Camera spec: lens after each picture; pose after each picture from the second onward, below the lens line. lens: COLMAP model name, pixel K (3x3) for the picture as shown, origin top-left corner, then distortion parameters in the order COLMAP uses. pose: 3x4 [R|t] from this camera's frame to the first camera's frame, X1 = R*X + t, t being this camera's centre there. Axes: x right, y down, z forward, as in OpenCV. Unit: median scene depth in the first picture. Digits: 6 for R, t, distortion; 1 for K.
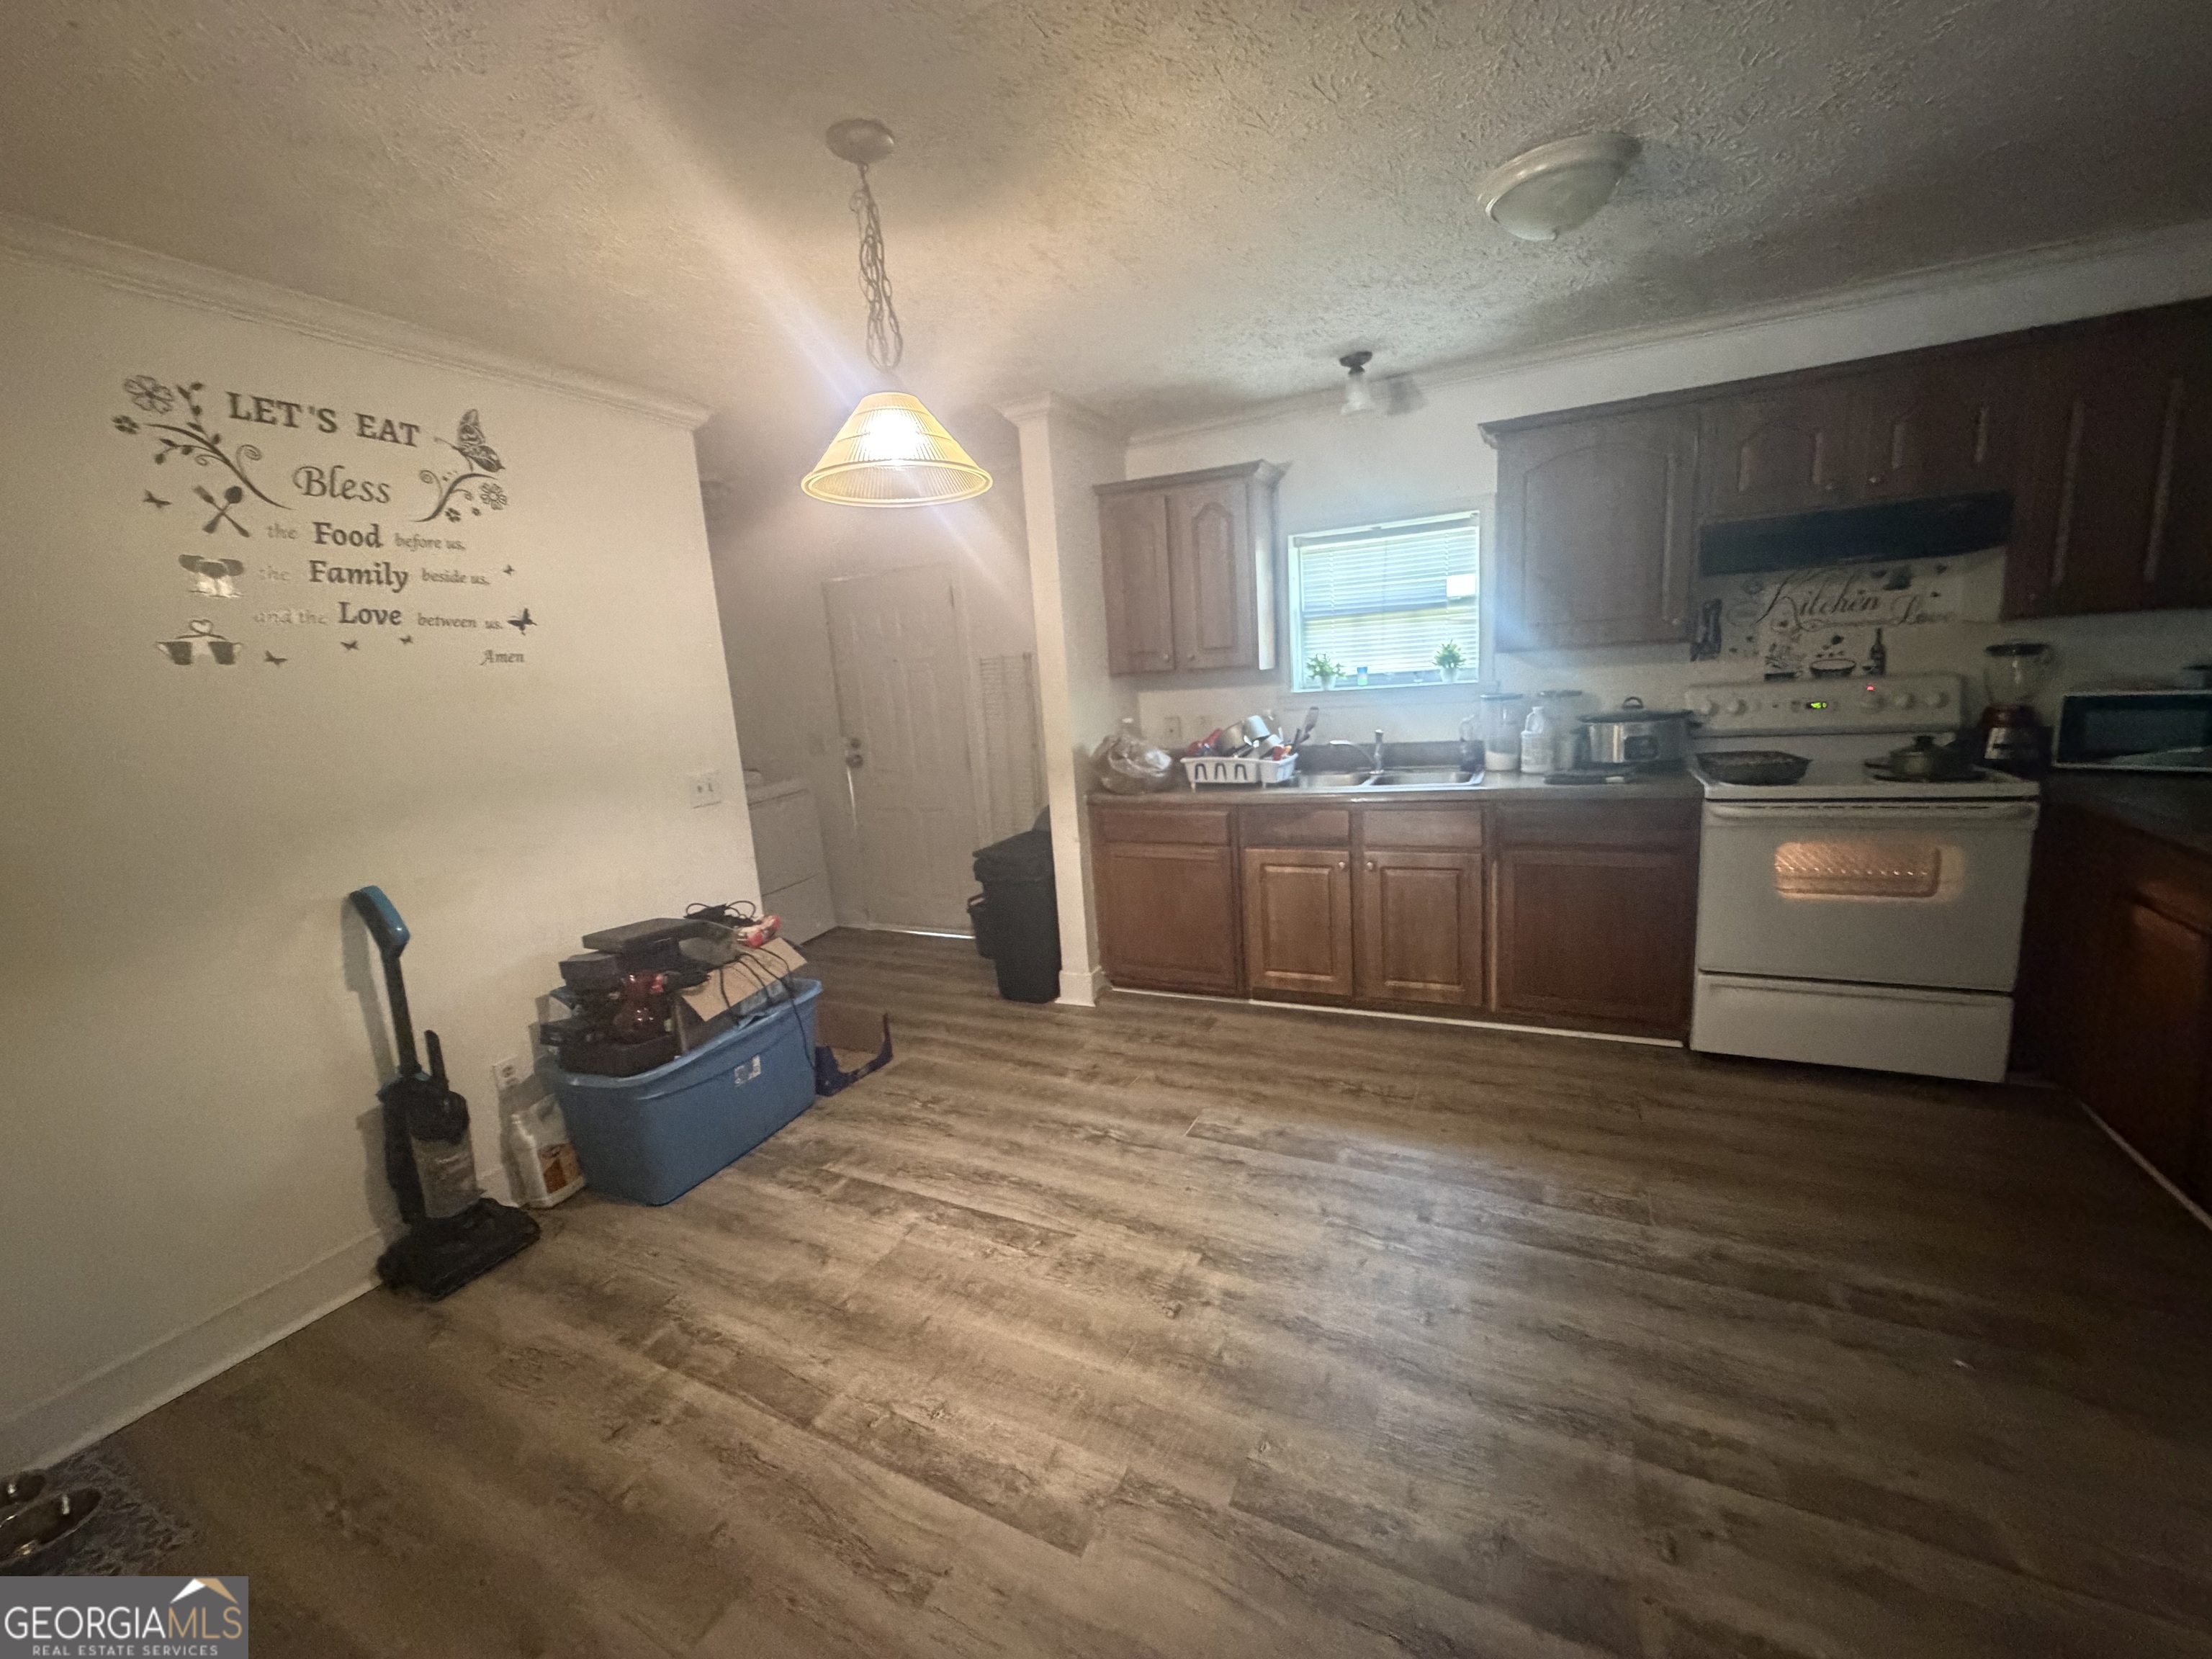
lens RADIAL K [[890.9, 0, 1105.6], [0, 890.9, 829.5], [0, 0, 1]] dist [0.003391, 0.000602]
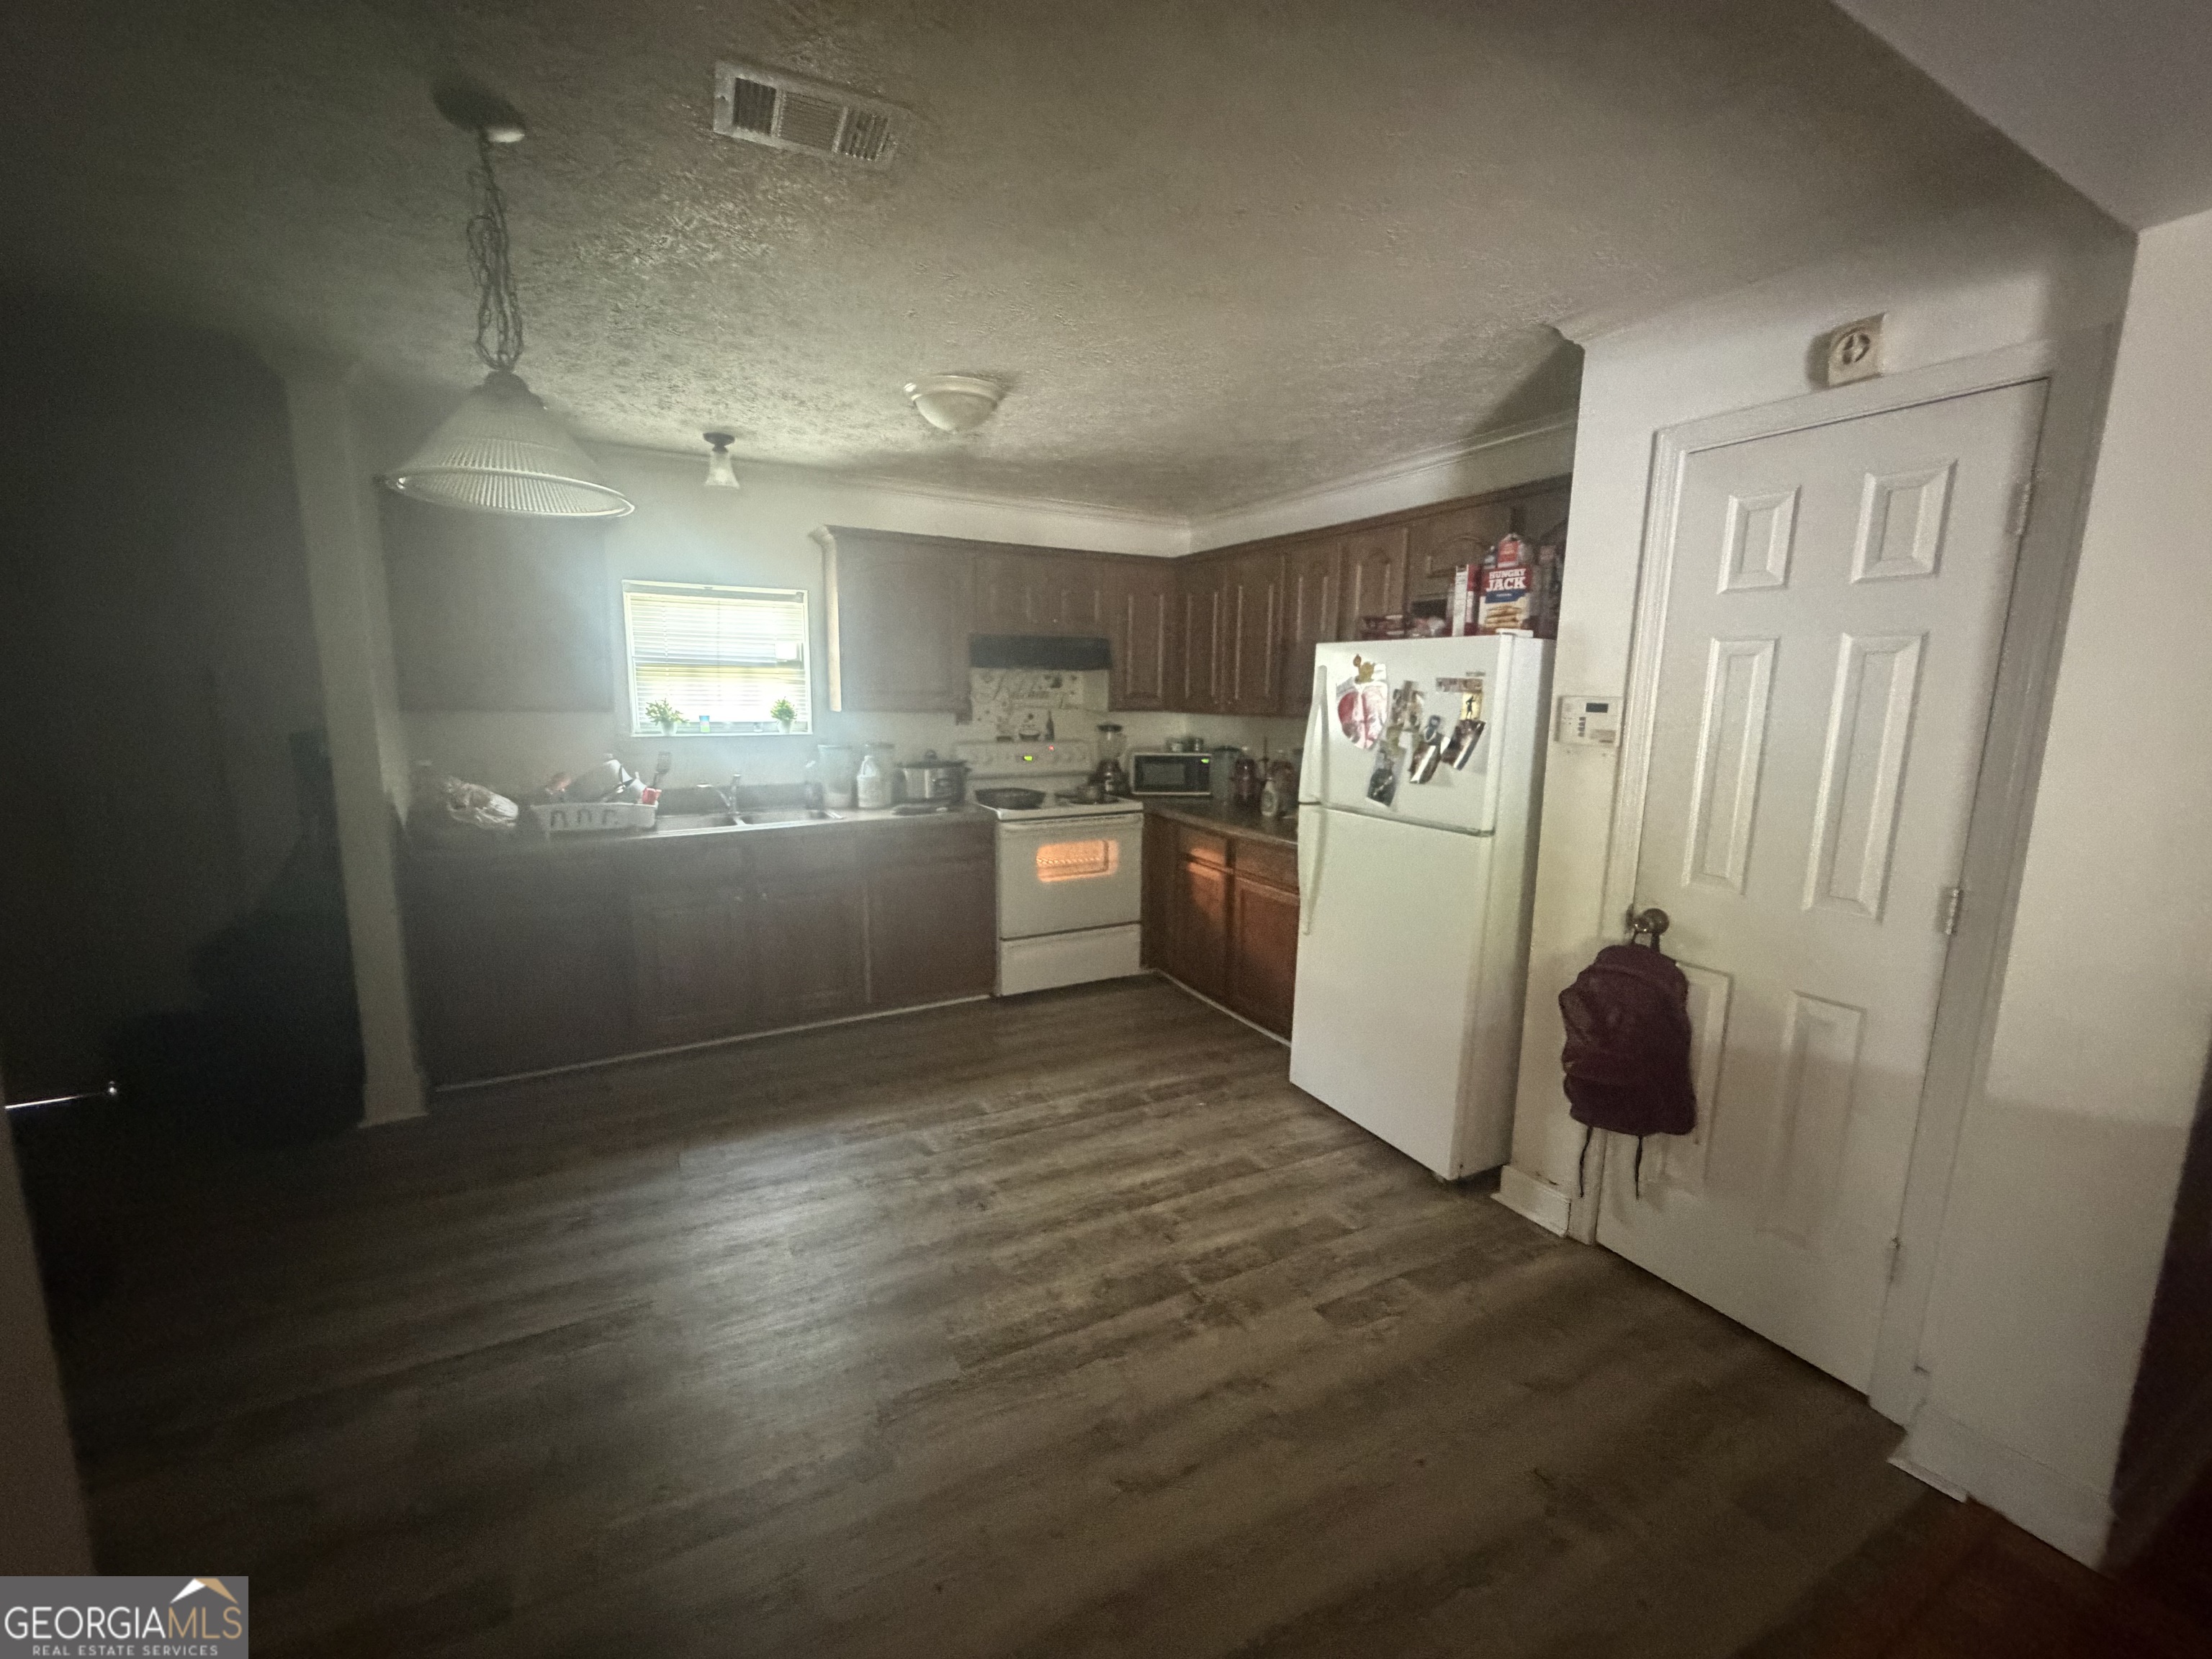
lens RADIAL K [[890.9, 0, 1102.3], [0, 890.9, 831.1], [0, 0, 1]] dist [0.003391, 0.000602]
pose [[0.578109, -0.049976, 0.814428, -0.384246], [0.094622, 0.995495, -0.006079, 0.007359], [-0.810455, 0.080577, 0.580233, 0.016891]]
